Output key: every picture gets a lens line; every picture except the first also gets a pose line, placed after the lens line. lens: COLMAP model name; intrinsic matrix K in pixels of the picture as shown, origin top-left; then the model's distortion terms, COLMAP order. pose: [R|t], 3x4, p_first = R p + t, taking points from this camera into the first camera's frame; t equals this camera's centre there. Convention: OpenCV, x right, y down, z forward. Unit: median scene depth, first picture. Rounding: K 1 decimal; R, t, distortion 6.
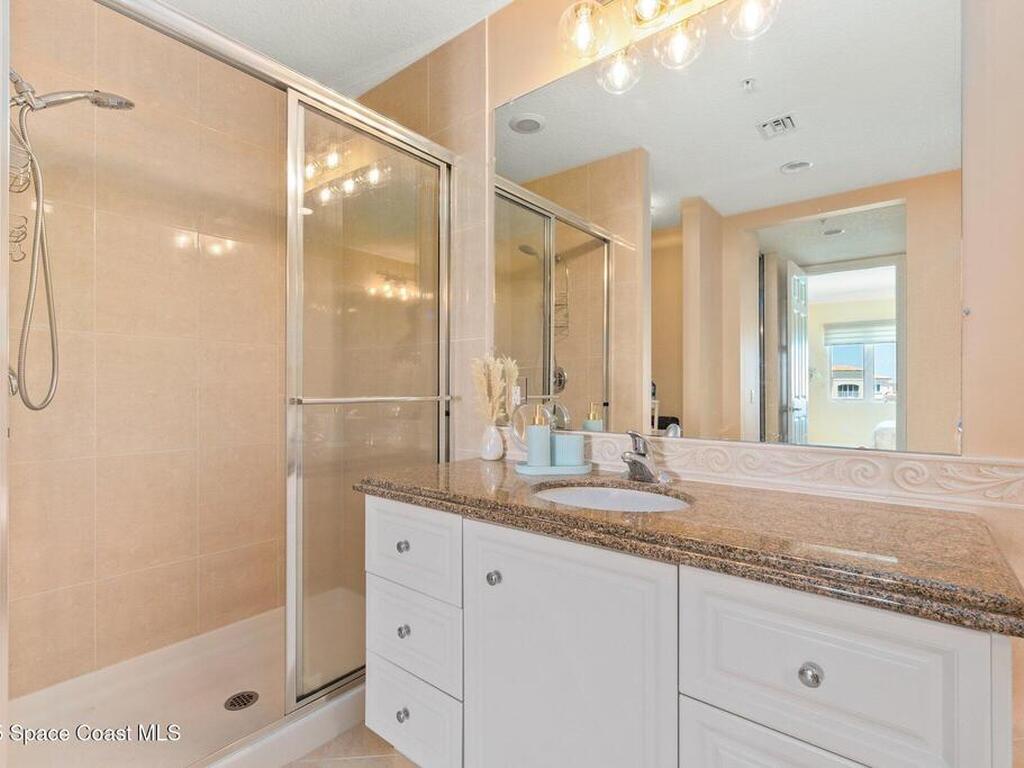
lens RADIAL K [[503.5, 0, 512.0], [0, 503.5, 384.0], [0, 0, 1]] dist [0.001074, 0.000076]
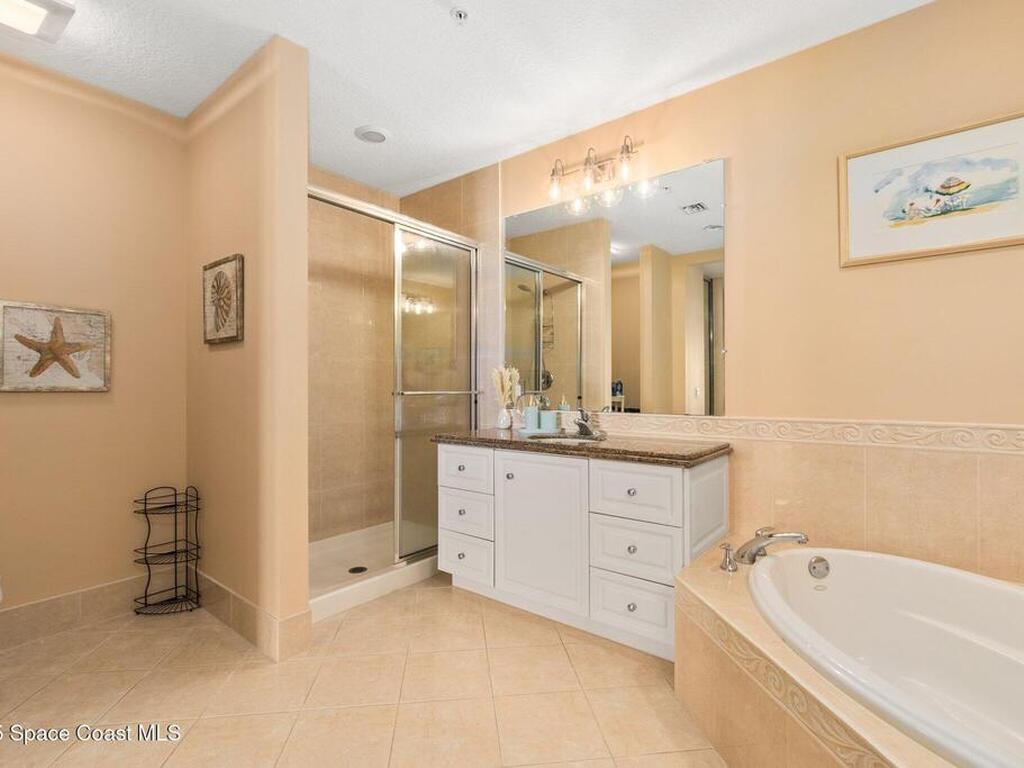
lens RADIAL K [[503.5, 0, 512.0], [0, 503.5, 384.0], [0, 0, 1]] dist [0.001074, 0.000076]
pose [[0.999924, -0.002204, 0.012160, -0.033046], [0.002159, 0.999991, 0.003731, -0.005409], [-0.012168, -0.003704, 0.999919, -0.683021]]
